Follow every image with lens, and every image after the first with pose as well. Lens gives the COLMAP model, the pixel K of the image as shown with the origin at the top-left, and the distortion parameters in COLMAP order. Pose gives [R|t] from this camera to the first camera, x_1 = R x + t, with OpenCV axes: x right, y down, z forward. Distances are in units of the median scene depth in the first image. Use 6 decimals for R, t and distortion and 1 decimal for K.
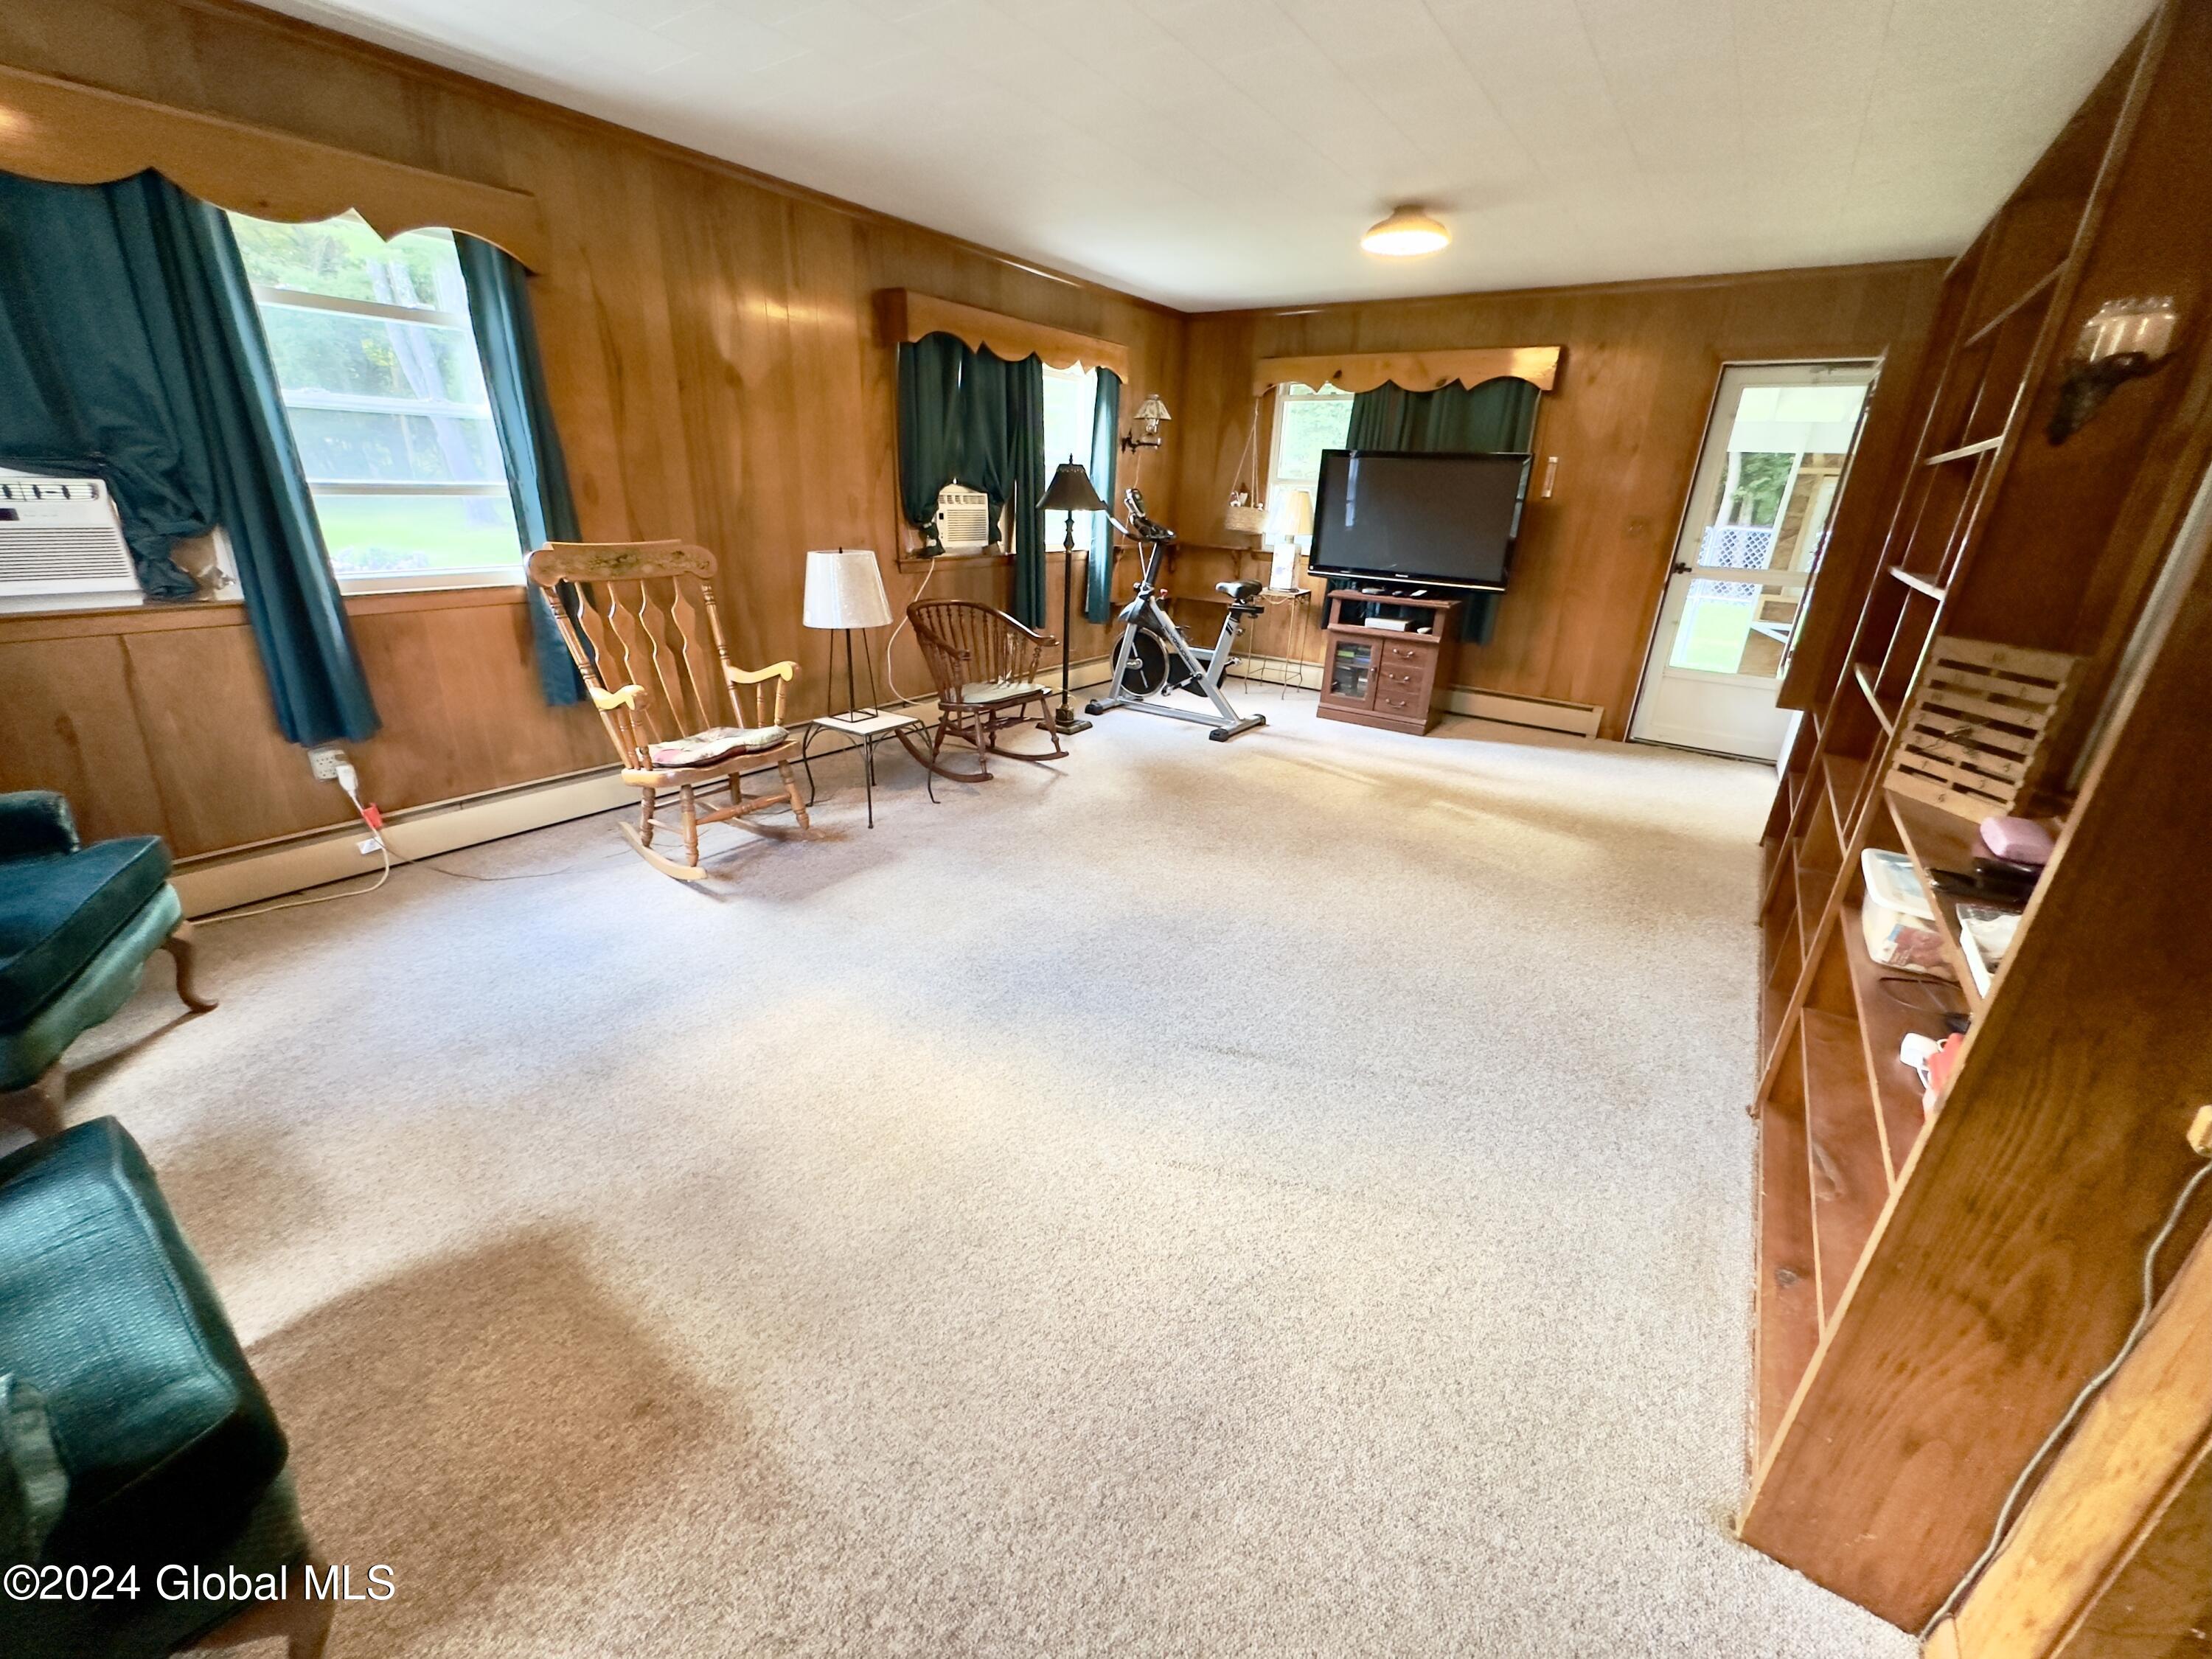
lens RADIAL K [[883.0, 0, 1105.1], [0, 883.0, 830.3], [0, 0, 1]] dist [0.001509, 0.000542]
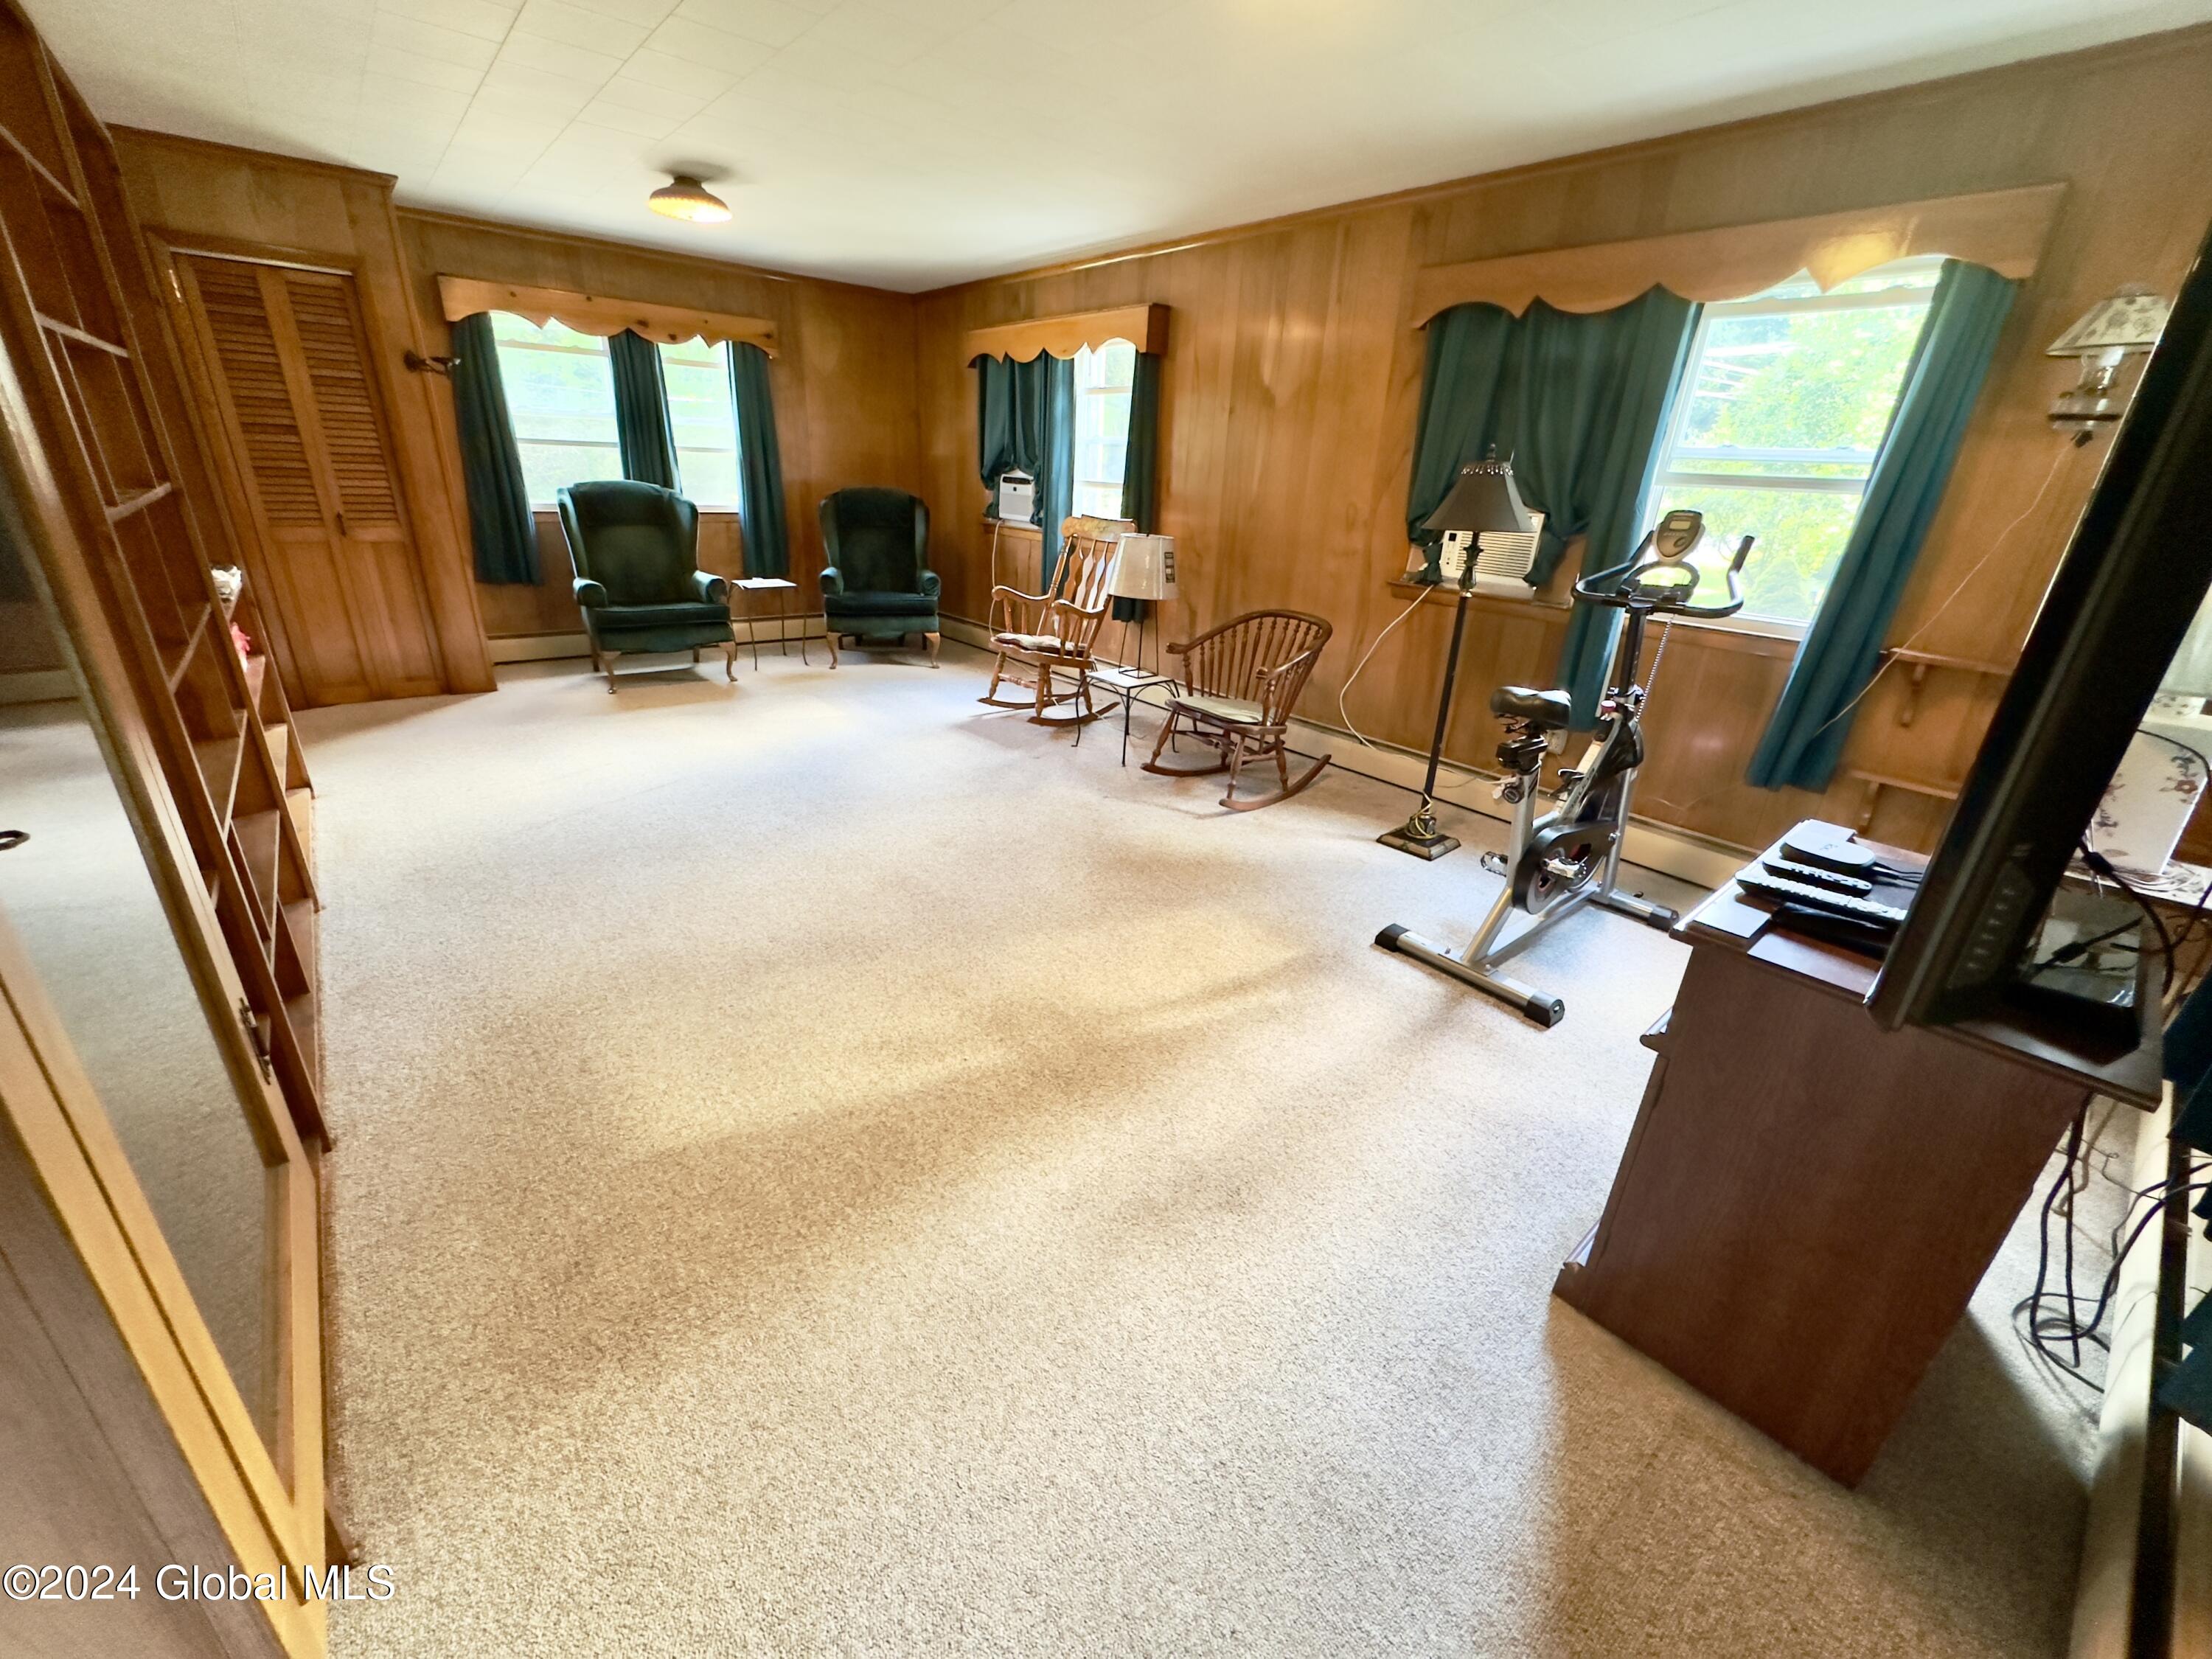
lens RADIAL K [[883.0, 0, 1104.9], [0, 883.0, 828.0], [0, 0, 1]] dist [0.001509, 0.000542]
pose [[-0.255251, 0.319678, -0.912498, 0.760681], [-0.408701, 0.819627, 0.401467, -0.360186], [0.876248, 0.475414, -0.078558, 0.989723]]
